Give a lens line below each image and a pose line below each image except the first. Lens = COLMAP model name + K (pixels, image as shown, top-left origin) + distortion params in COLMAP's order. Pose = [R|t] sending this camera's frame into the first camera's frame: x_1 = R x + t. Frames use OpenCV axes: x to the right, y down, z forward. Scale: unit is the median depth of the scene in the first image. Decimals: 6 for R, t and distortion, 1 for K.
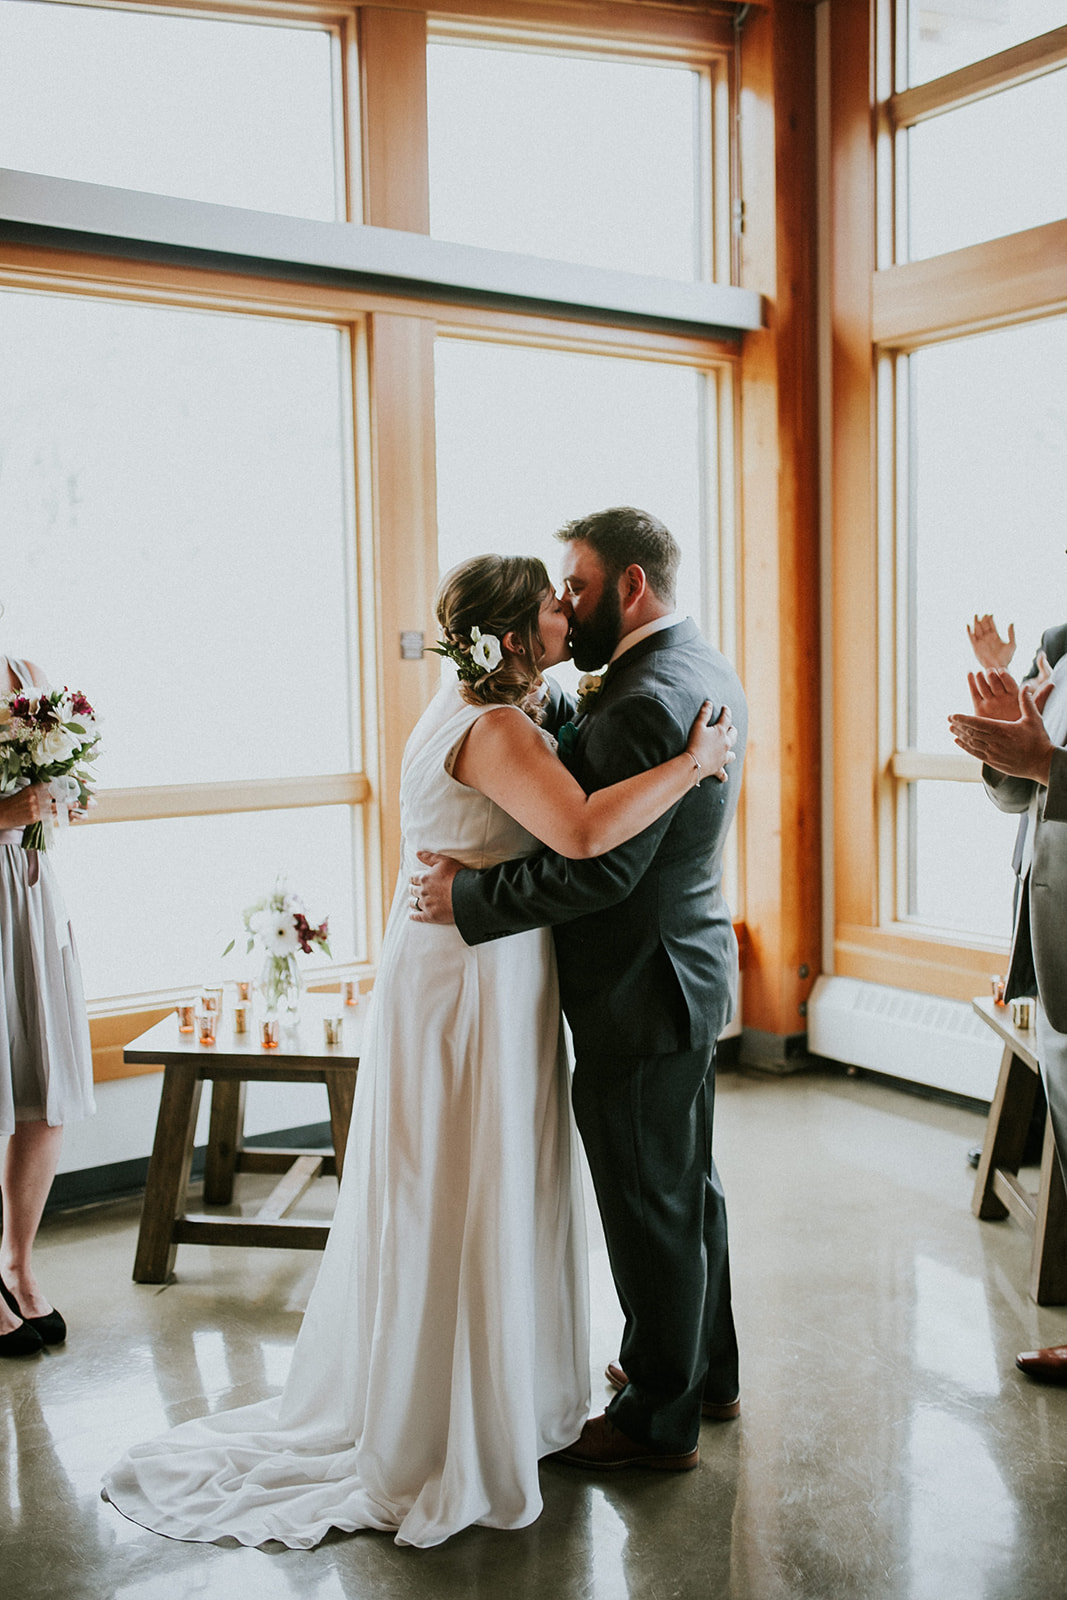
lens RADIAL K [[1513.1, 0, 531.1], [0, 1513.1, 762.0], [0, 0, 1]] dist [-0.082987, 0.009525]
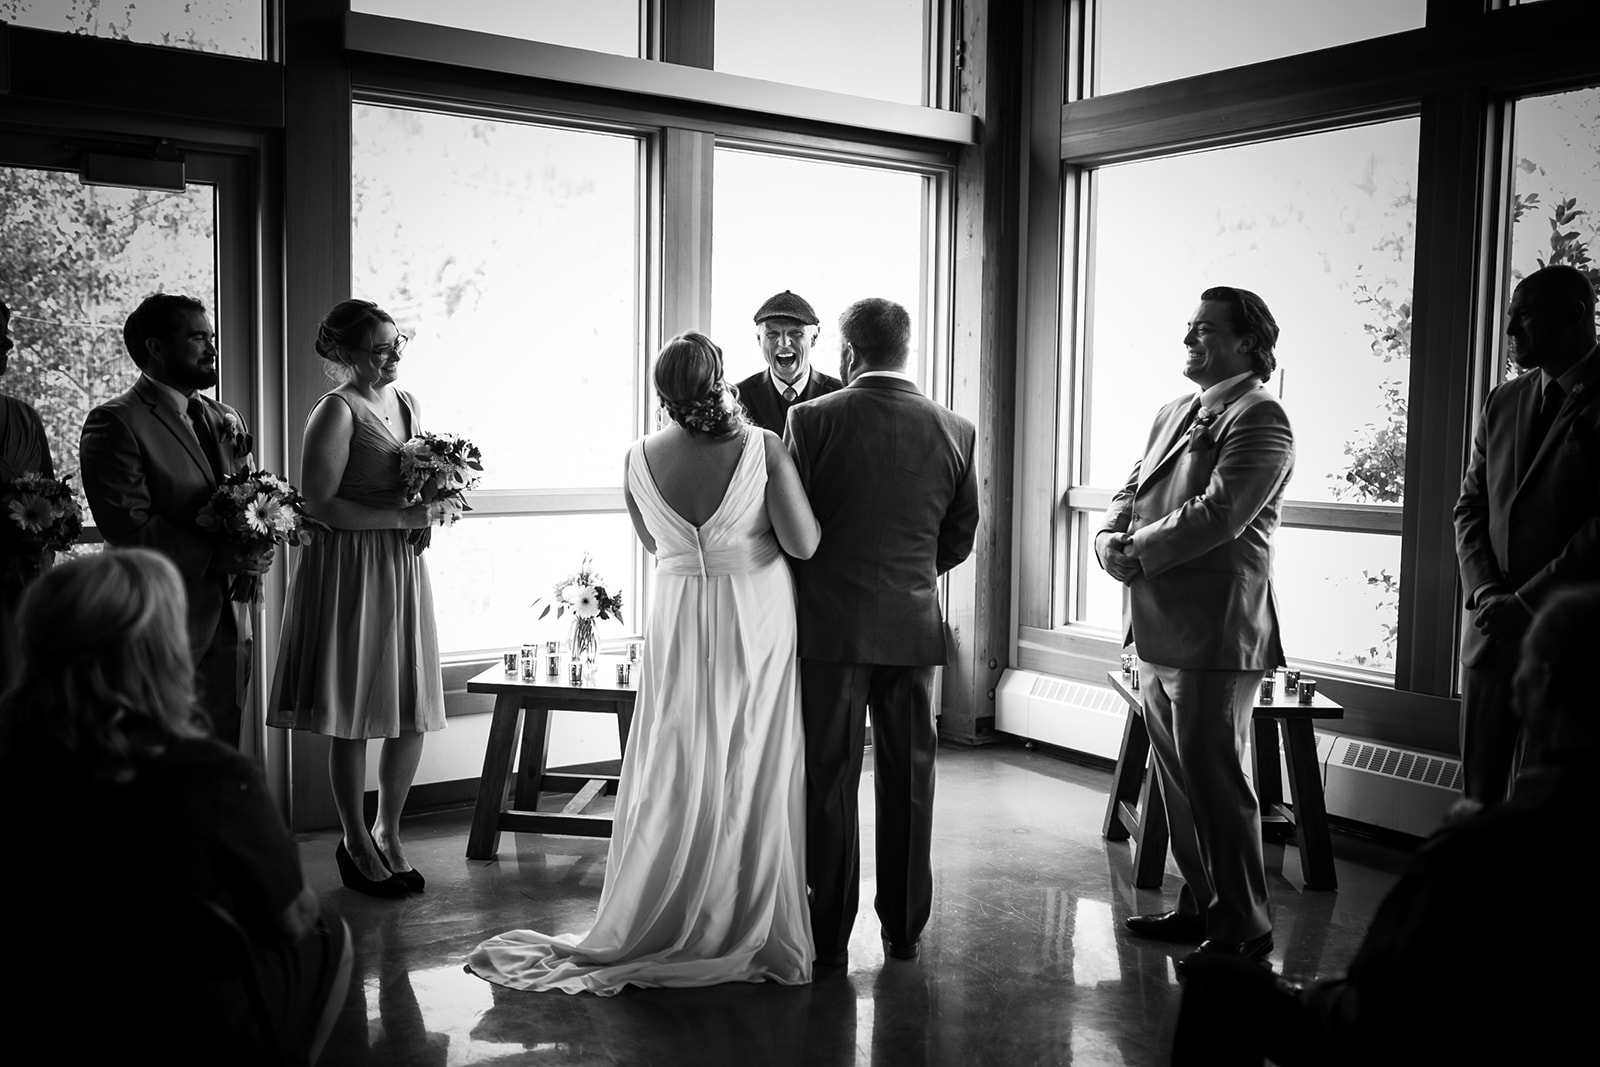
lens RADIAL K [[1513.1, 0, 800.1], [0, 1513.1, 557.0], [0, 0, 1]] dist [-0.082987, 0.009525]
pose [[0.999315, 0.033267, 0.016215, -0.000113], [-0.033718, 0.999029, 0.028366, 0.029453], [-0.015256, -0.028893, 0.999466, -0.318470]]
